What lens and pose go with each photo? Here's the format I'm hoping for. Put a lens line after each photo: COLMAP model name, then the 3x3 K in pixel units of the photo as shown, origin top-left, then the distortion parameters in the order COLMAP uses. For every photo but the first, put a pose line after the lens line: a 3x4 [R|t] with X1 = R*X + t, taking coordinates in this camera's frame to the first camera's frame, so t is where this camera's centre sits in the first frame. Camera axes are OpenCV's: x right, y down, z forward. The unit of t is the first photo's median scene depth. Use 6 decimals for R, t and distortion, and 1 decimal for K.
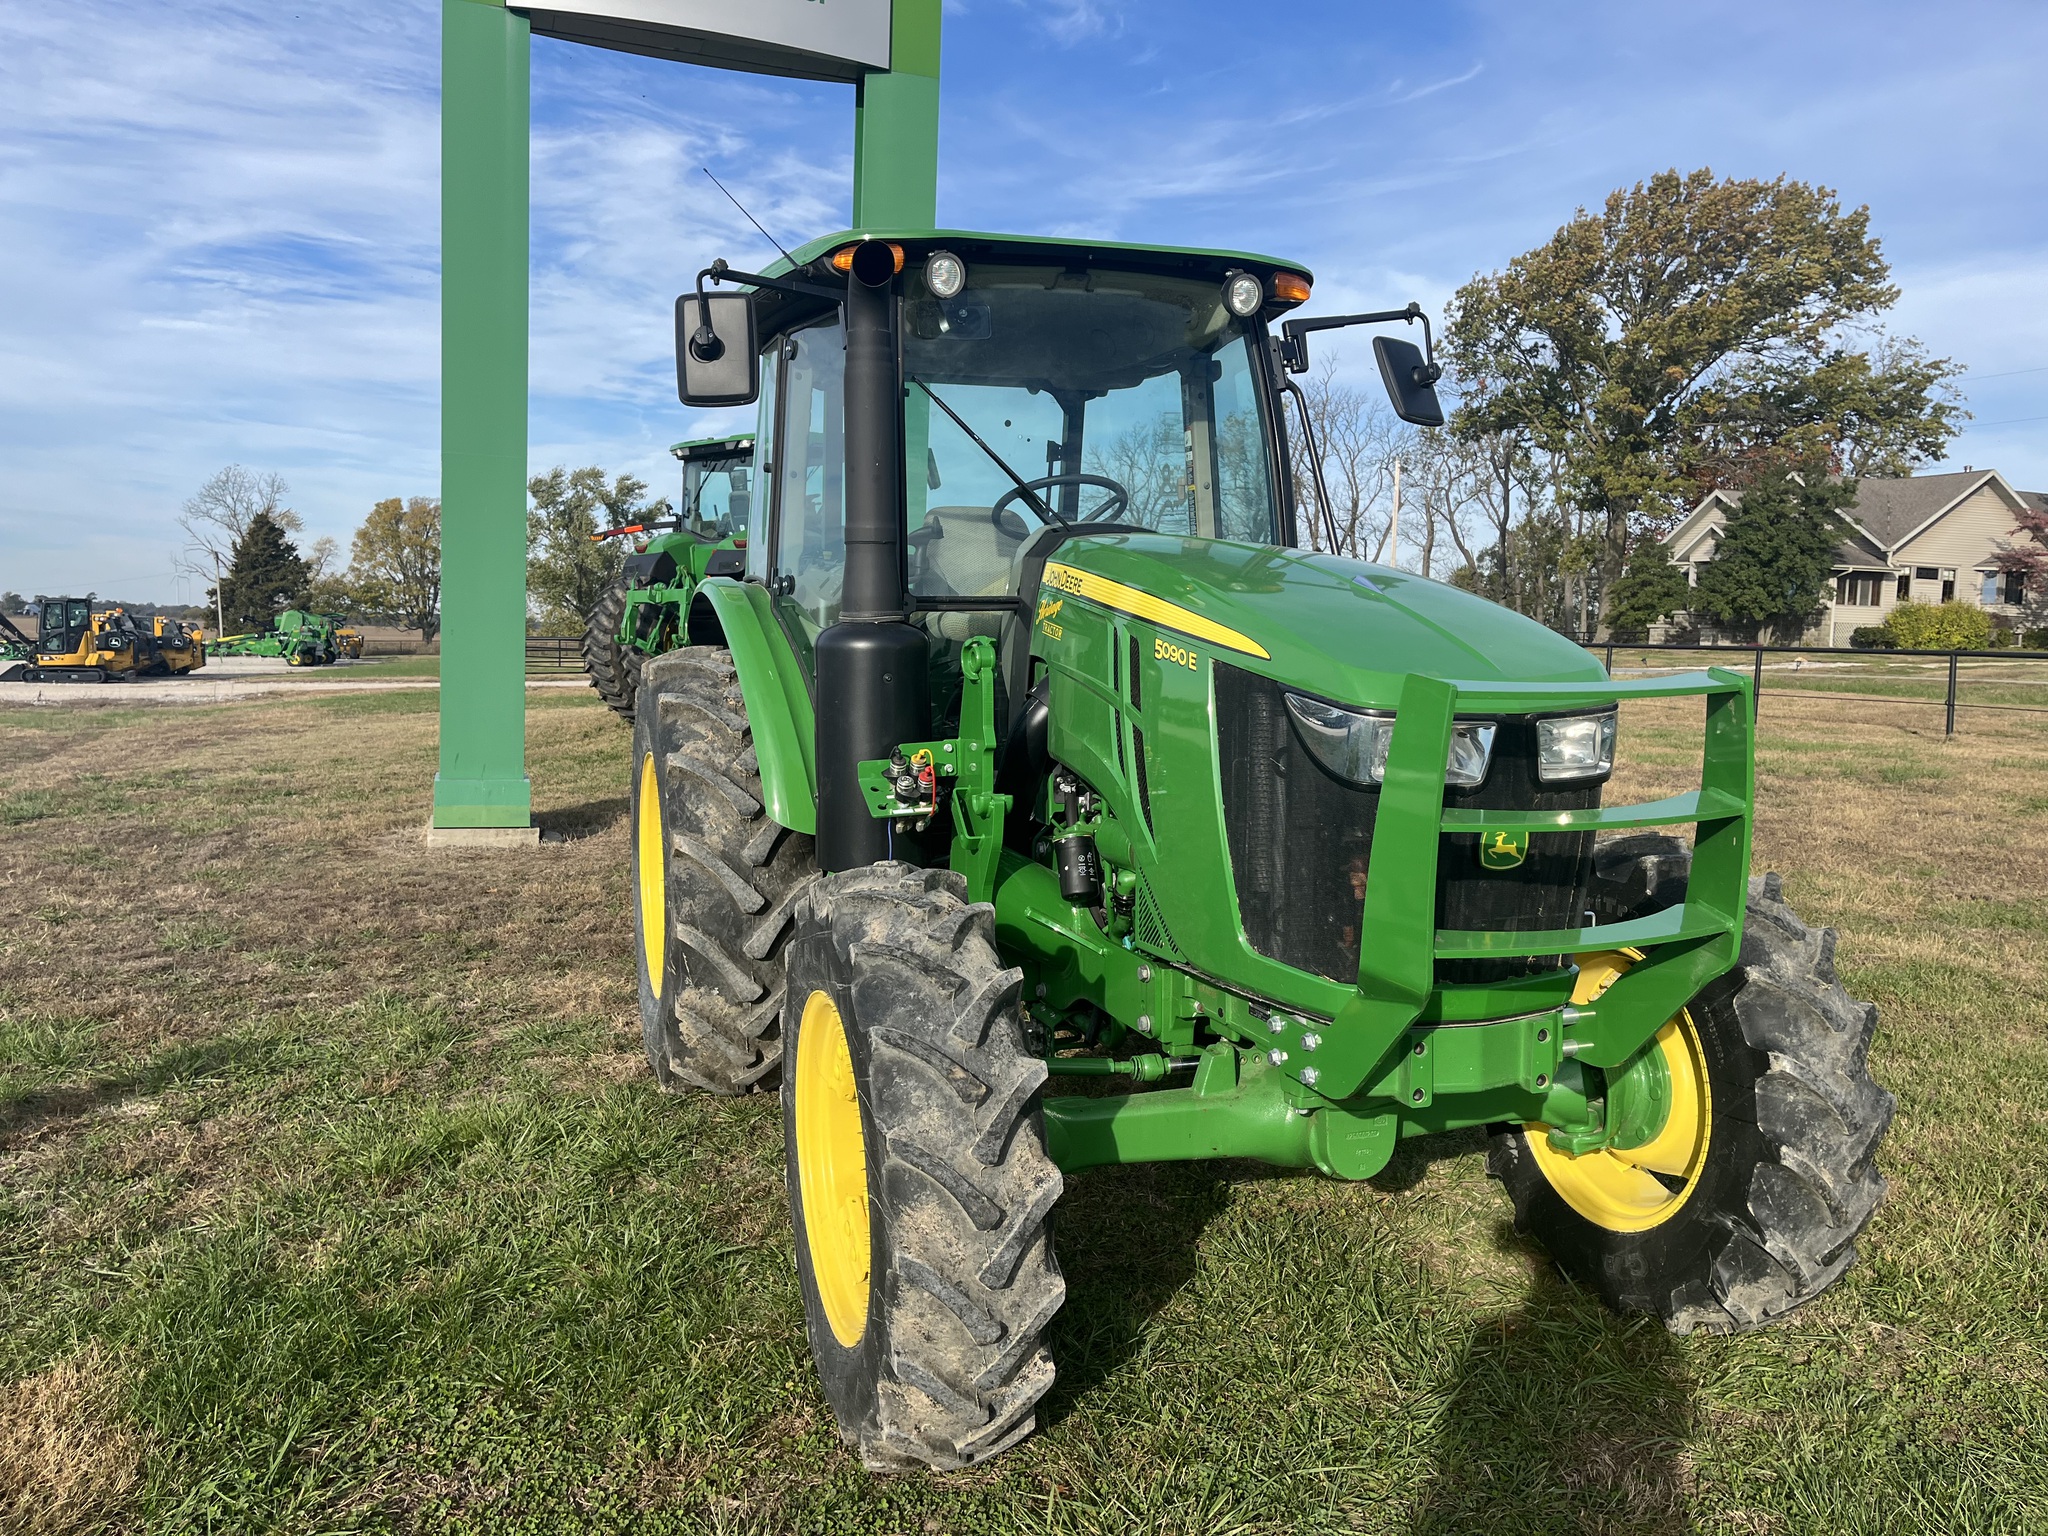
lens RADIAL K [[1561.2, 0, 1024.0], [0, 1561.2, 768.0], [0, 0, 1]] dist [0.079444, -0.111270]
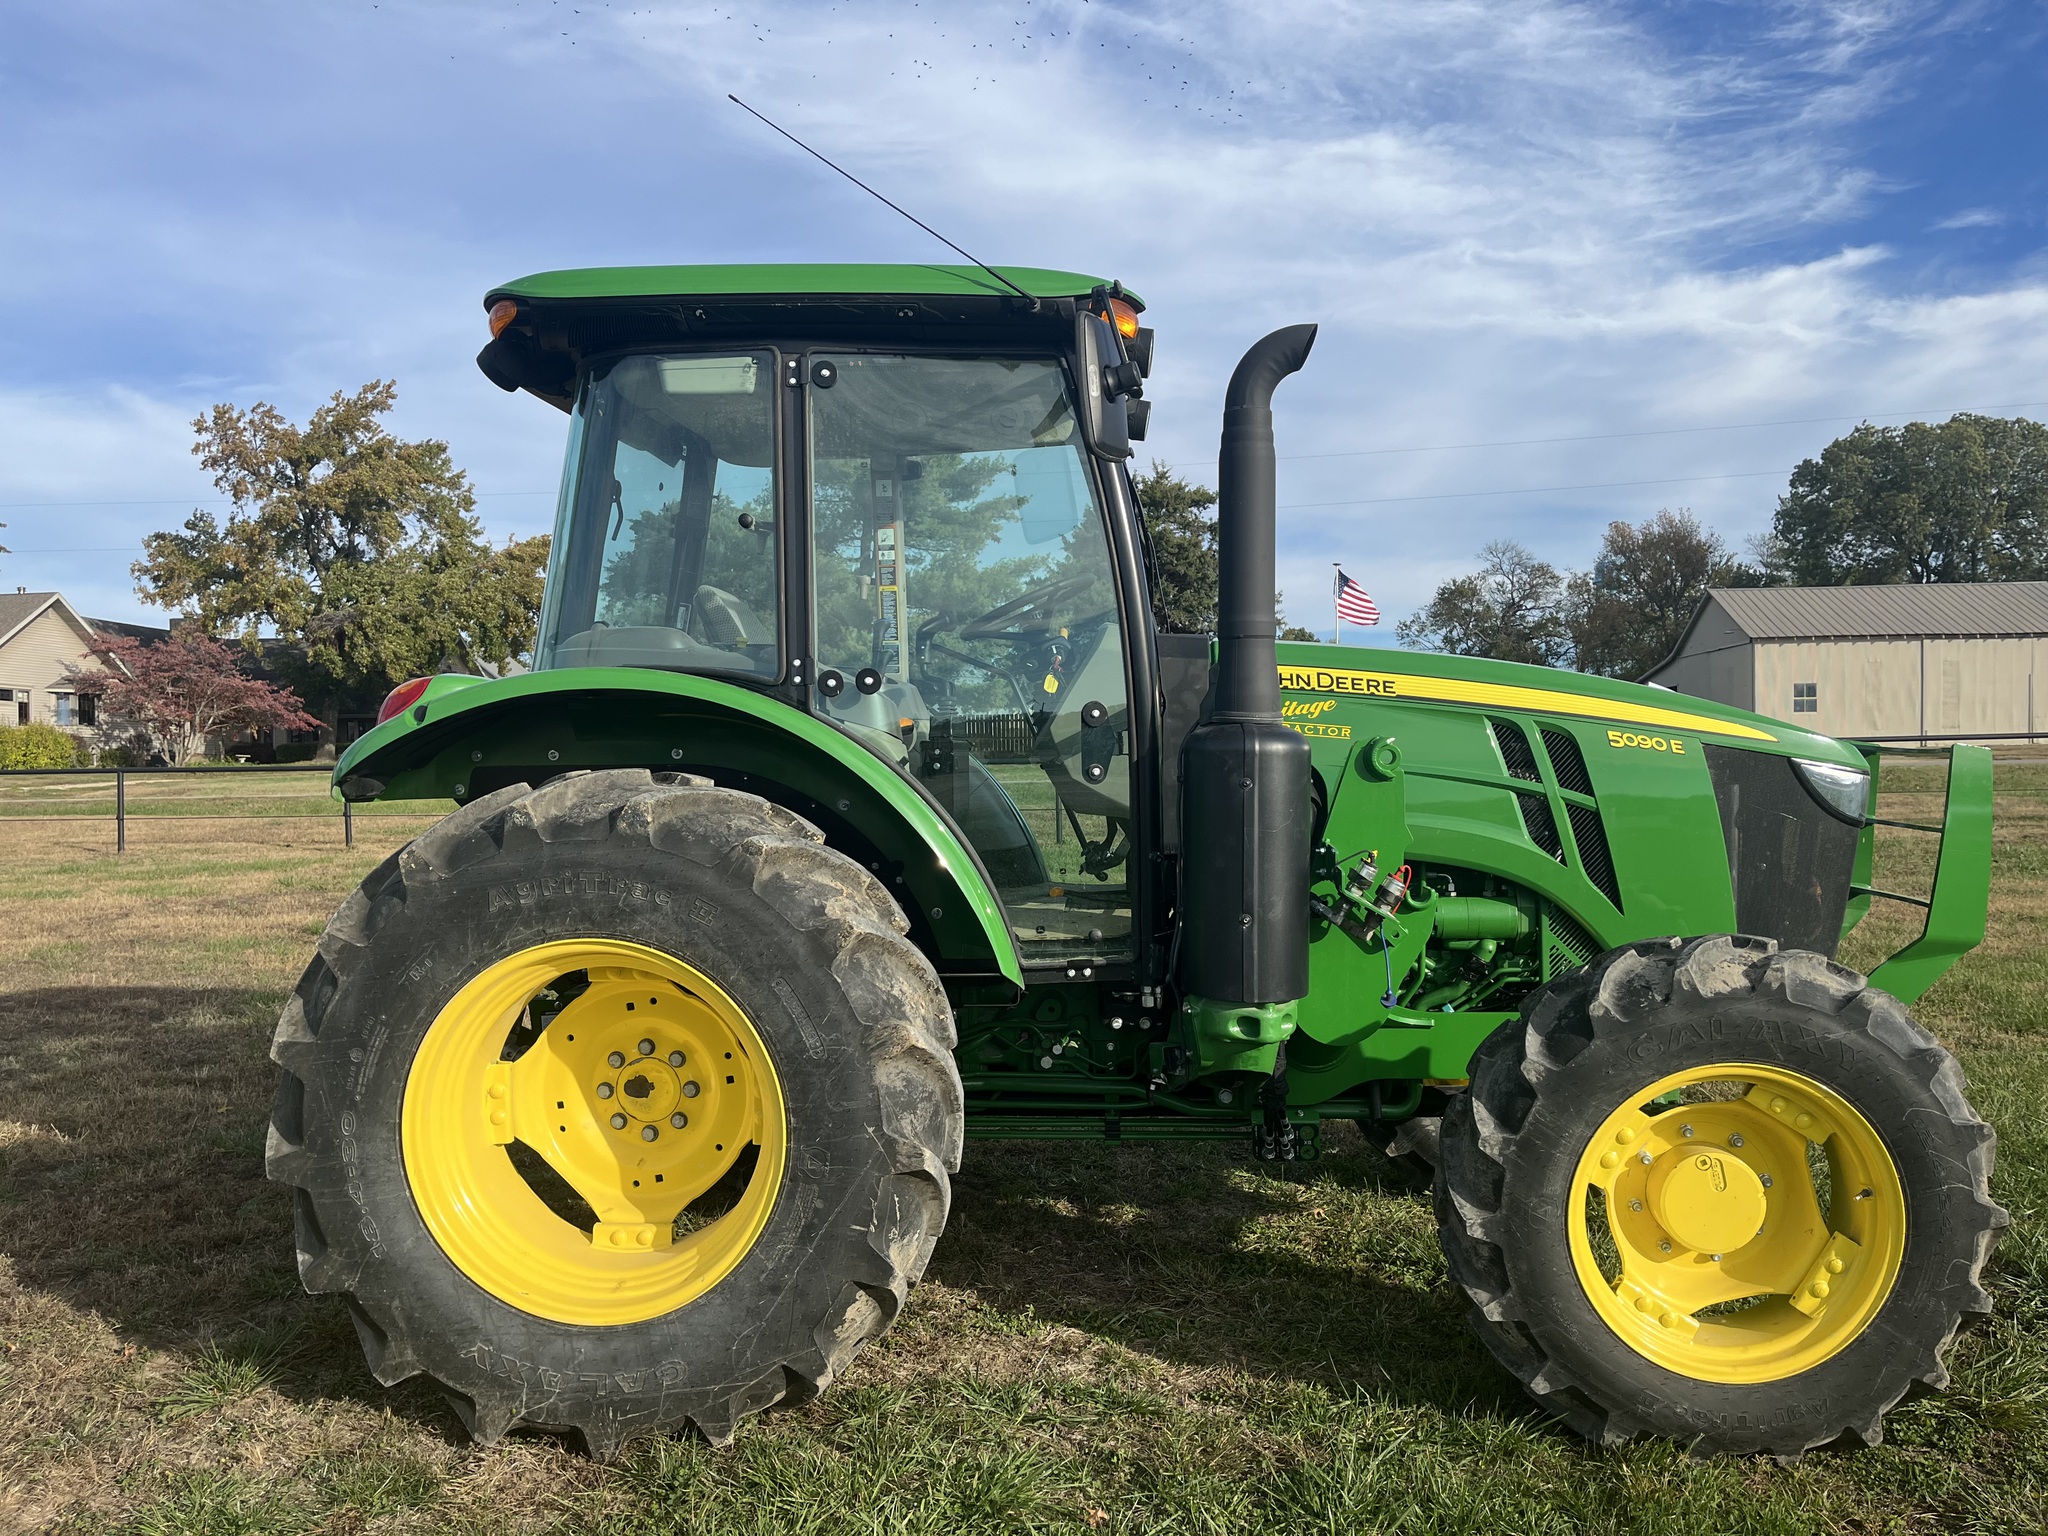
lens RADIAL K [[1543.0, 0, 1041.5], [0, 1543.0, 767.8], [0, 0, 1]] dist [0.069504, -0.106524]
pose [[0.389598, -0.031393, 0.920450, -0.833431], [0.101967, 0.994745, -0.009233, -0.060893], [-0.915323, 0.097452, 0.390752, 0.648810]]
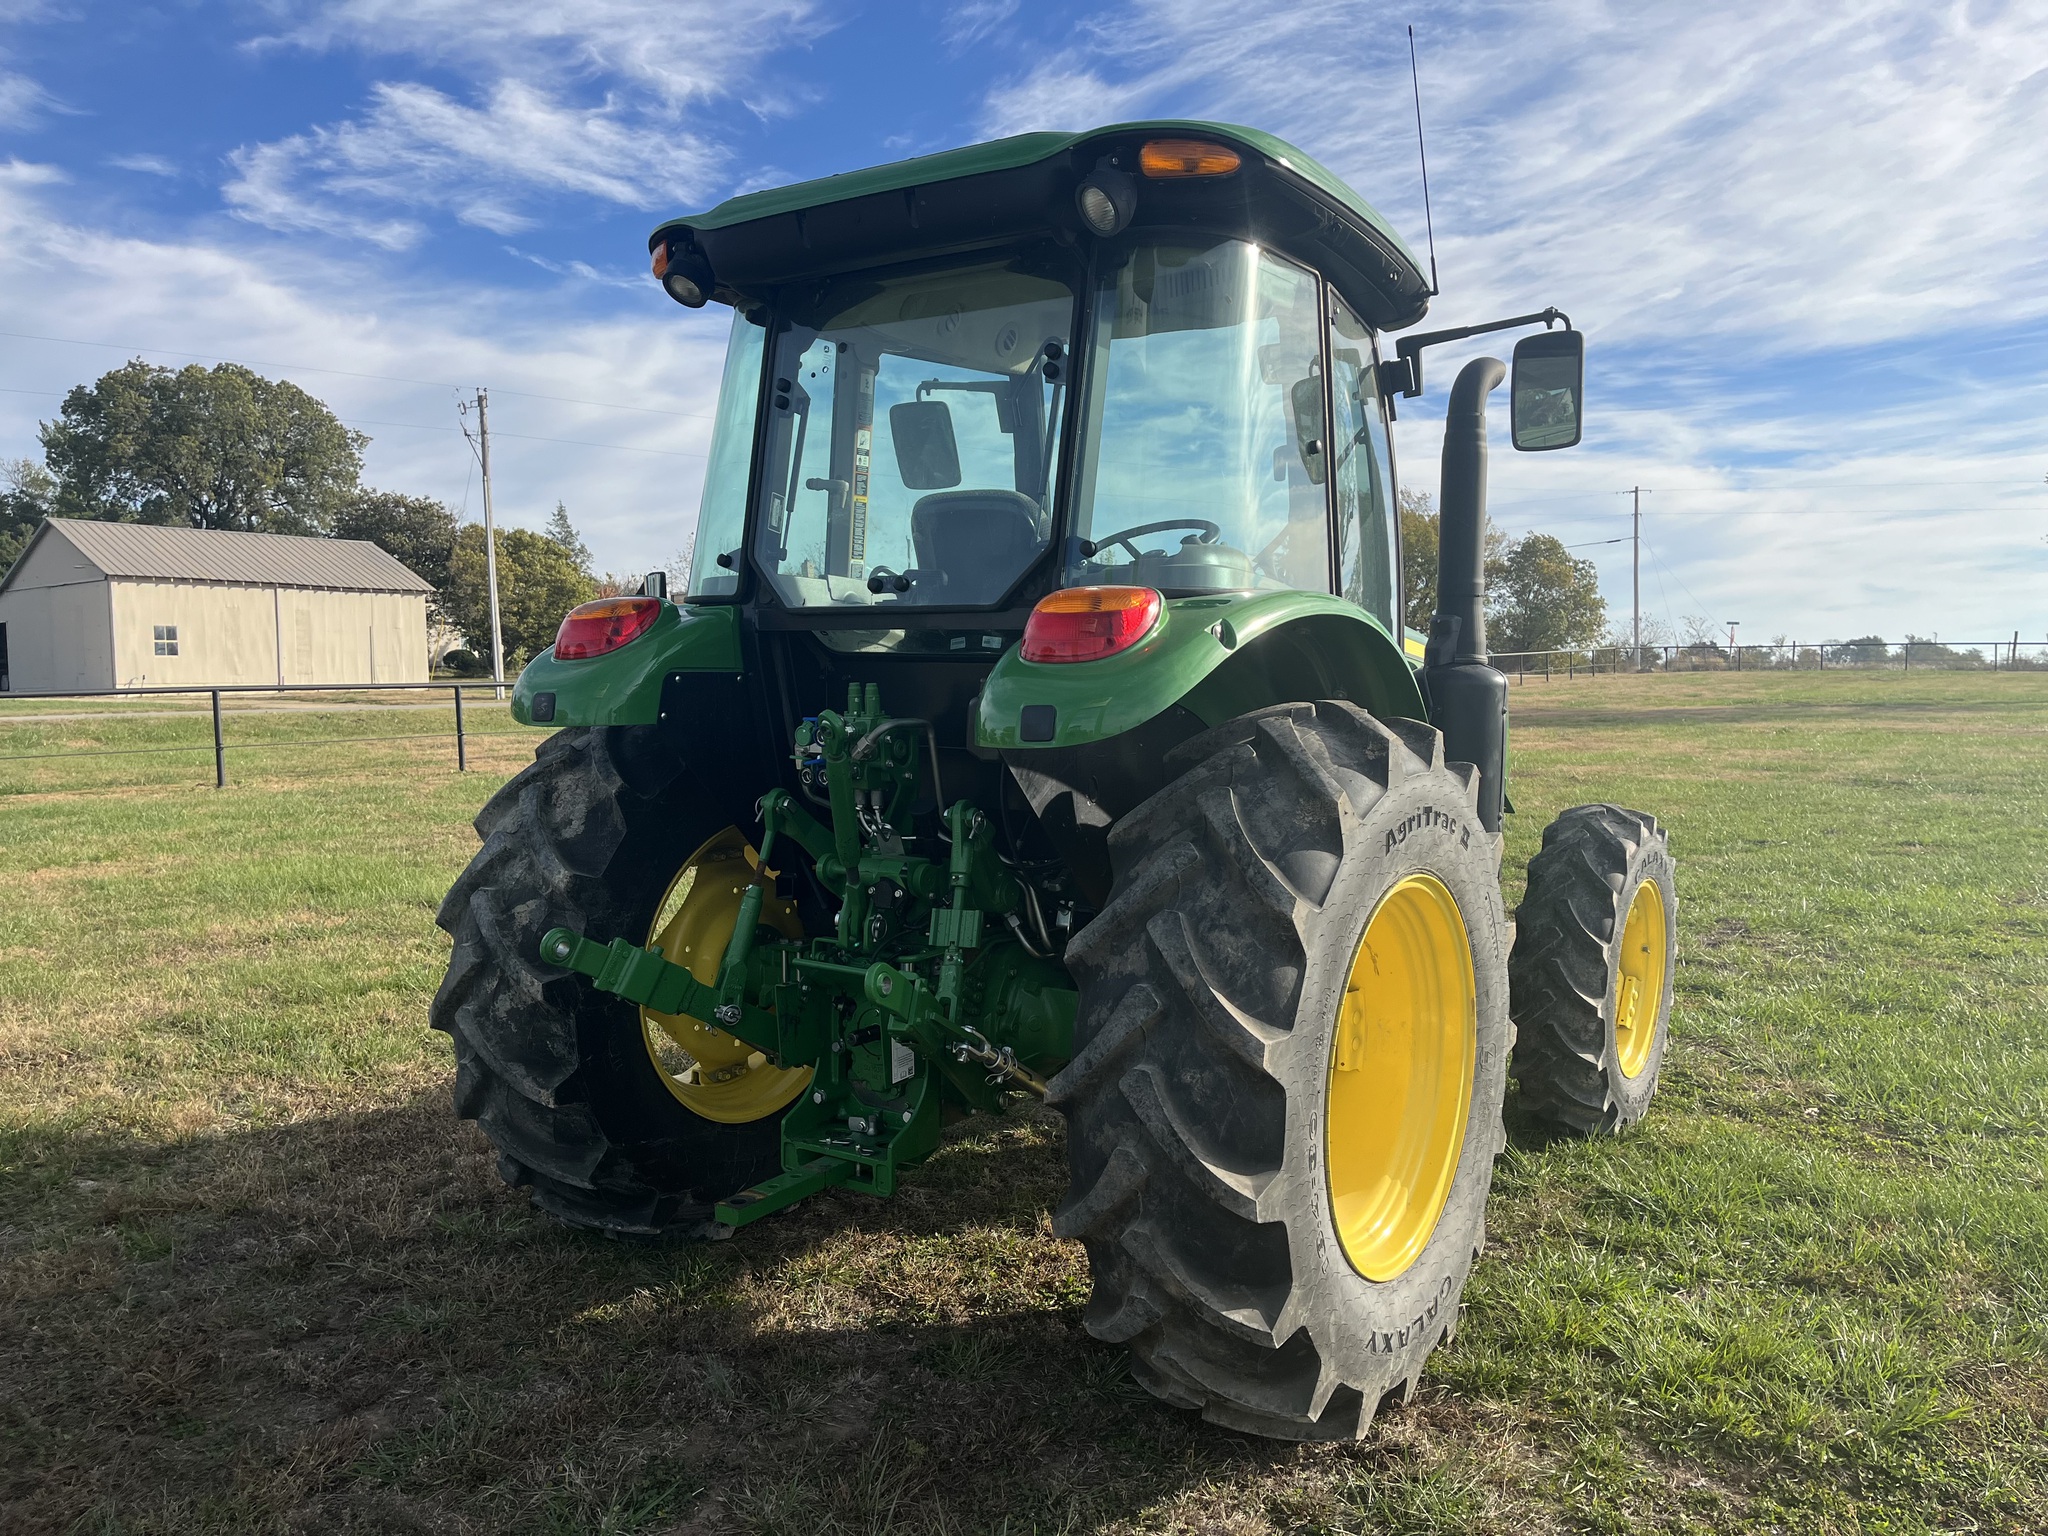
lens RADIAL K [[1549.4, 0, 1024.0], [0, 1549.4, 768.0], [0, 0, 1]] dist [0.091005, -0.141949]
pose [[-0.611498, -0.057006, 0.789190, -0.698933], [0.066519, 0.990167, 0.123066, -0.153219], [-0.788445, 0.127751, -0.601693, 1.661653]]
